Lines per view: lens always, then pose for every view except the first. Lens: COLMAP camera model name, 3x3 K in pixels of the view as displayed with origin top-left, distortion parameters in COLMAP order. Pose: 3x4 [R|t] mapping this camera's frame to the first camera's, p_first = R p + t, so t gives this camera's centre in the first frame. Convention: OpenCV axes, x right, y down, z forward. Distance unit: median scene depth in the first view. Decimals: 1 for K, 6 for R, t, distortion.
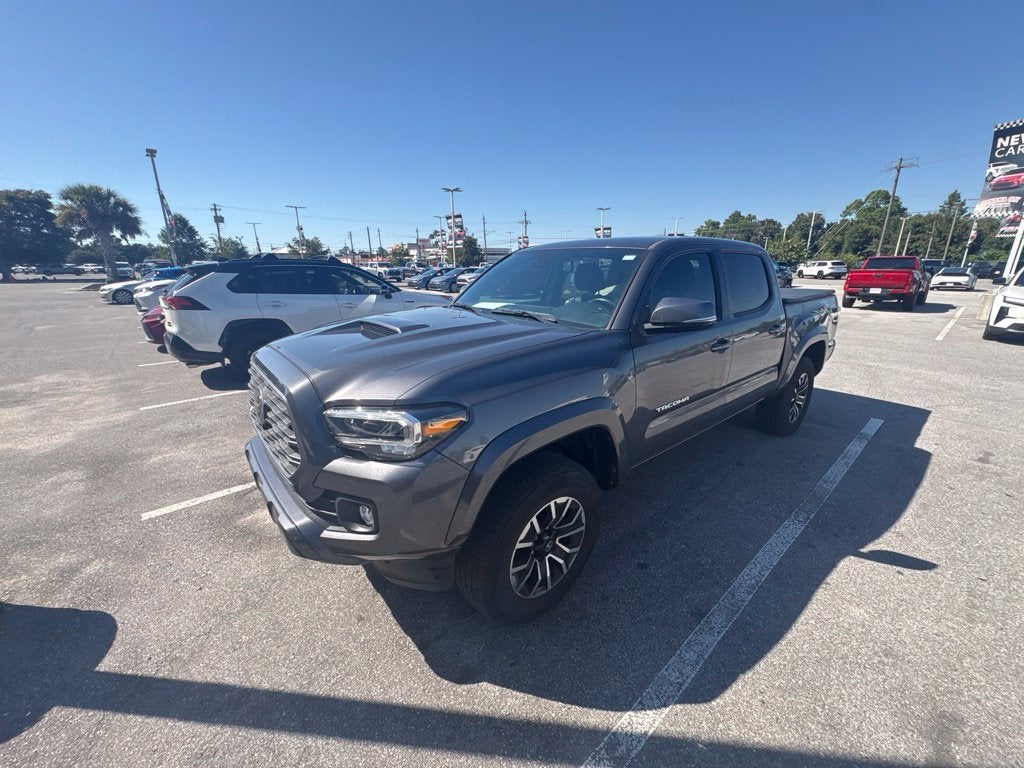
lens RADIAL K [[403.0, 0, 512.0], [0, 403.0, 384.0], [0, 0, 1]] dist [0.000477, -0.000051]
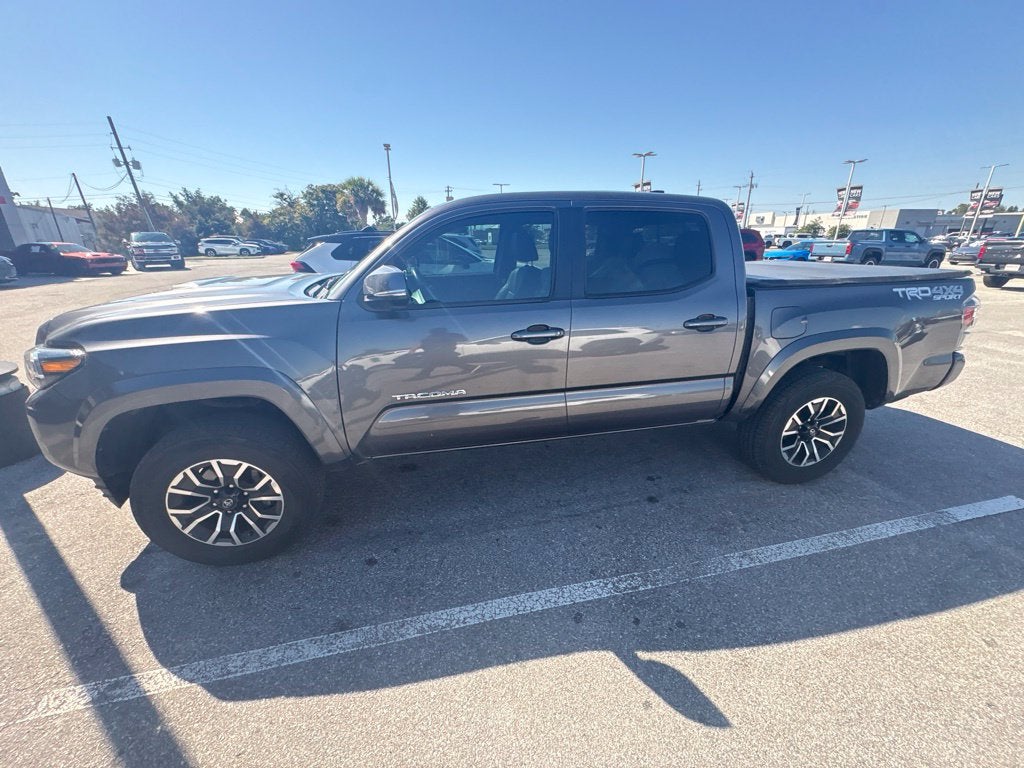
lens RADIAL K [[403.0, 0, 512.0], [0, 403.0, 384.0], [0, 0, 1]] dist [0.000477, -0.000051]
pose [[0.888906, 0.151312, -0.432379, 0.831405], [-0.125216, 0.988184, 0.088392, -0.063174], [0.440645, -0.024432, 0.897349, 0.285154]]
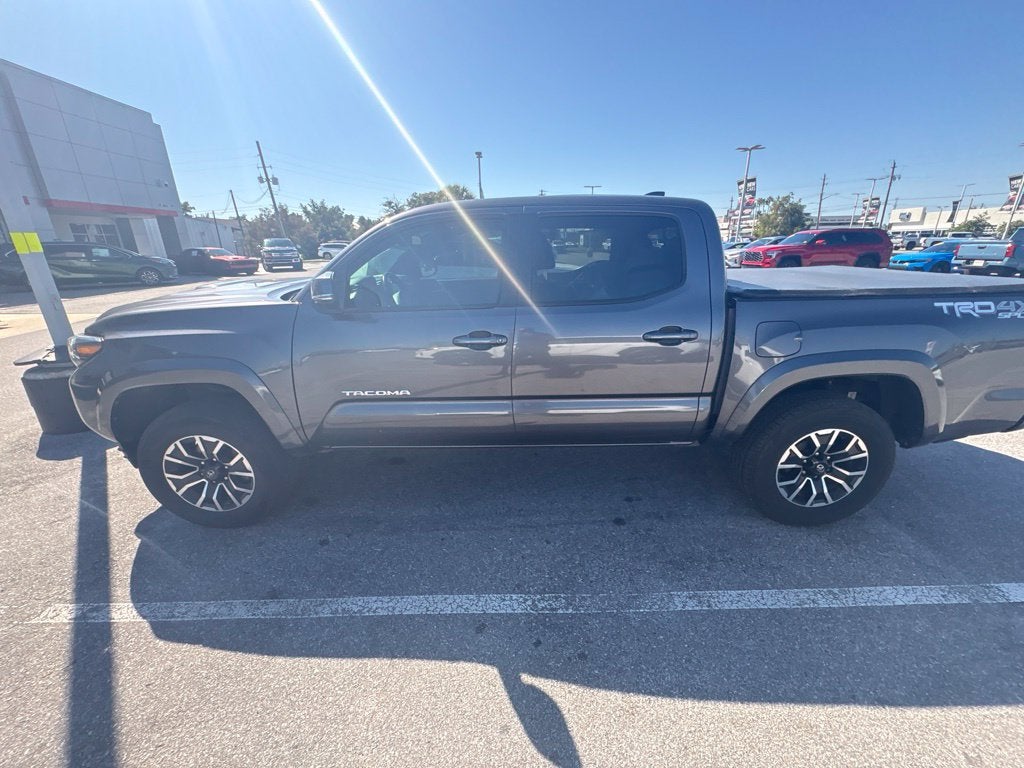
lens RADIAL K [[402.5, 0, 511.1], [0, 402.5, 384.2], [0, 0, 1]] dist [0.000524, -0.000147]
pose [[0.768510, 0.203617, -0.606575, 1.062411], [-0.169410, 0.978933, 0.113975, -0.111827], [0.617003, 0.015169, 0.786814, 0.432405]]
